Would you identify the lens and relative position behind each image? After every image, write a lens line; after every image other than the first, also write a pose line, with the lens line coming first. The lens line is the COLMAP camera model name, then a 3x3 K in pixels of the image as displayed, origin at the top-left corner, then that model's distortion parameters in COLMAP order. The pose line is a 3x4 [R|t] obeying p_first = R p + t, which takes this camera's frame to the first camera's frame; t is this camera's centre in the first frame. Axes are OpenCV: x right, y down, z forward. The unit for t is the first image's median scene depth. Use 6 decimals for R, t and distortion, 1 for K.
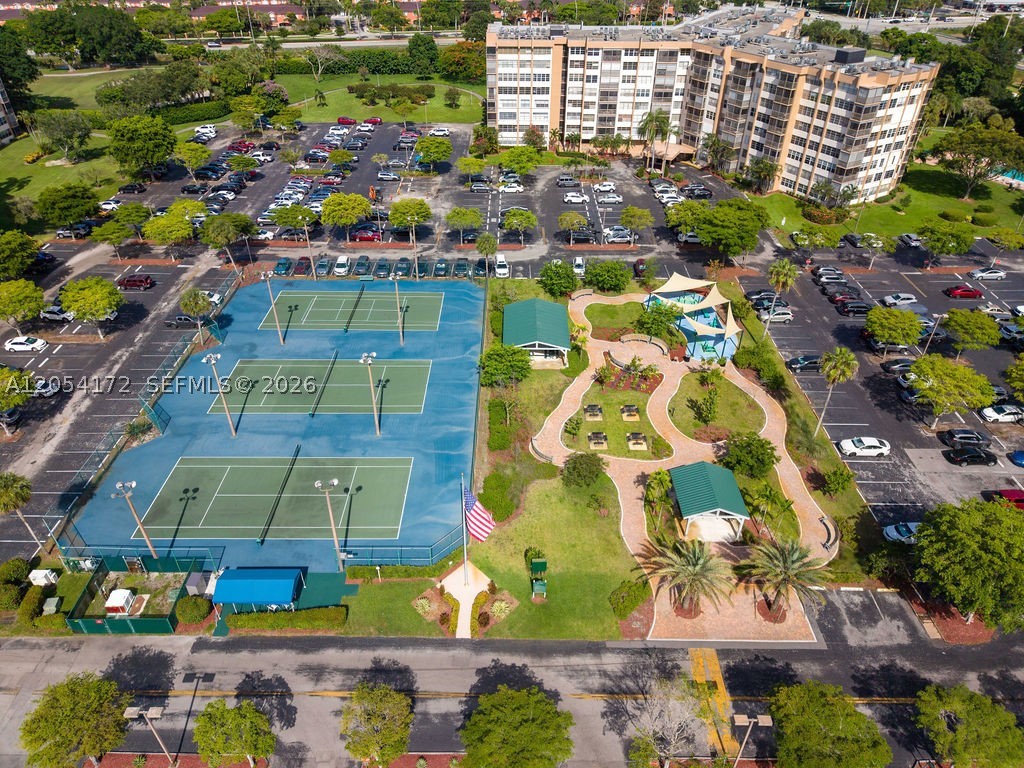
lens RADIAL K [[688.1, 0, 515.0], [0, 688.1, 384.1], [0, 0, 1]] dist [0.035178, -0.027630]
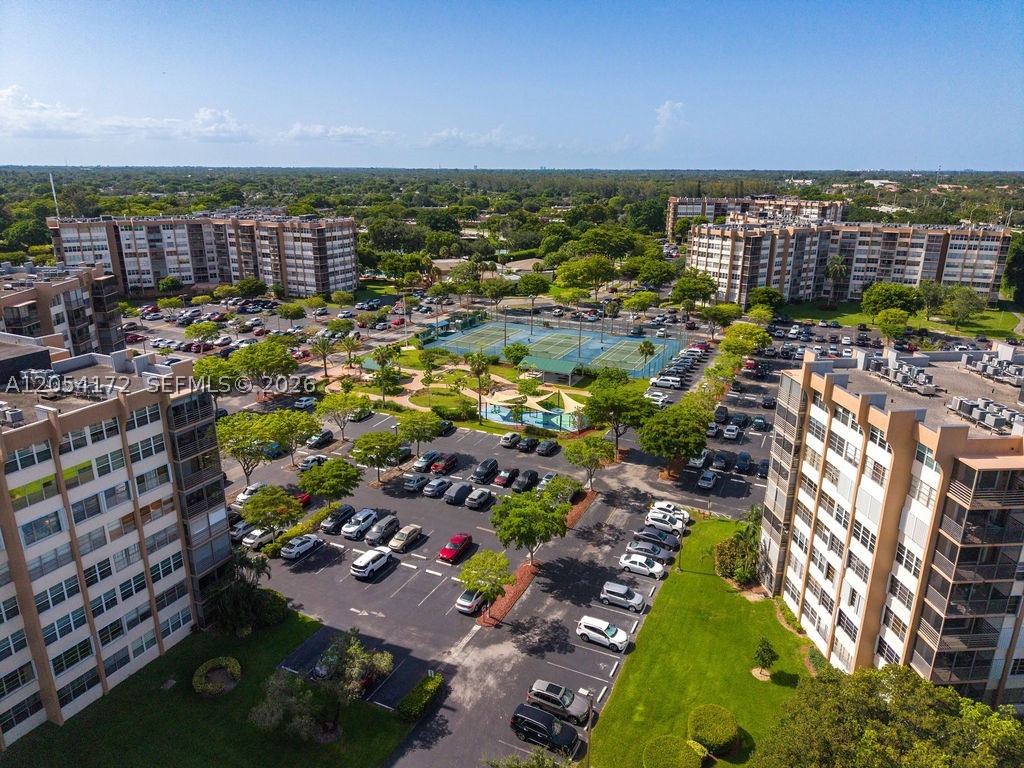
lens RADIAL K [[680.7, 0, 512.0], [0, 680.7, 384.0], [0, 0, 1]] dist [0.041576, -0.039569]
pose [[-0.436002, 0.261032, -0.861258, 0.787808], [-0.519100, 0.708814, 0.477617, -0.414642], [0.735145, 0.655320, -0.173543, 0.692295]]
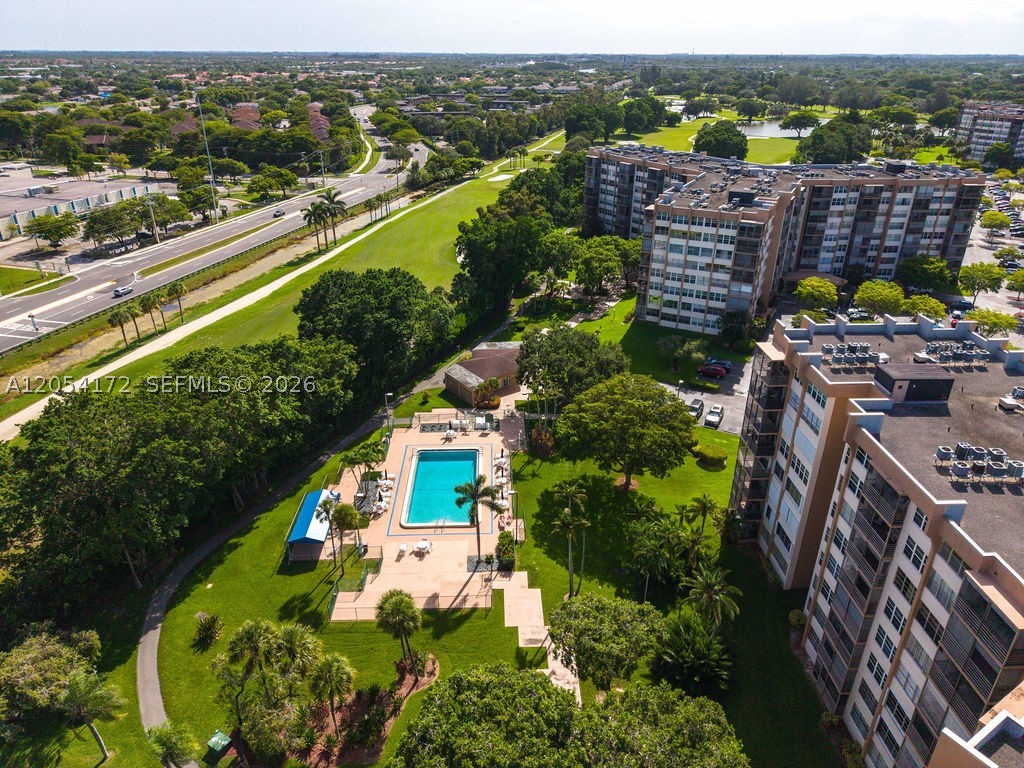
lens RADIAL K [[688.1, 0, 515.0], [0, 688.1, 384.1], [0, 0, 1]] dist [0.035178, -0.027630]
pose [[-0.887161, -0.213271, 0.409220, 0.438455], [0.249787, 0.523705, 0.814457, -0.740731], [-0.388011, 0.824772, -0.411338, 1.065713]]
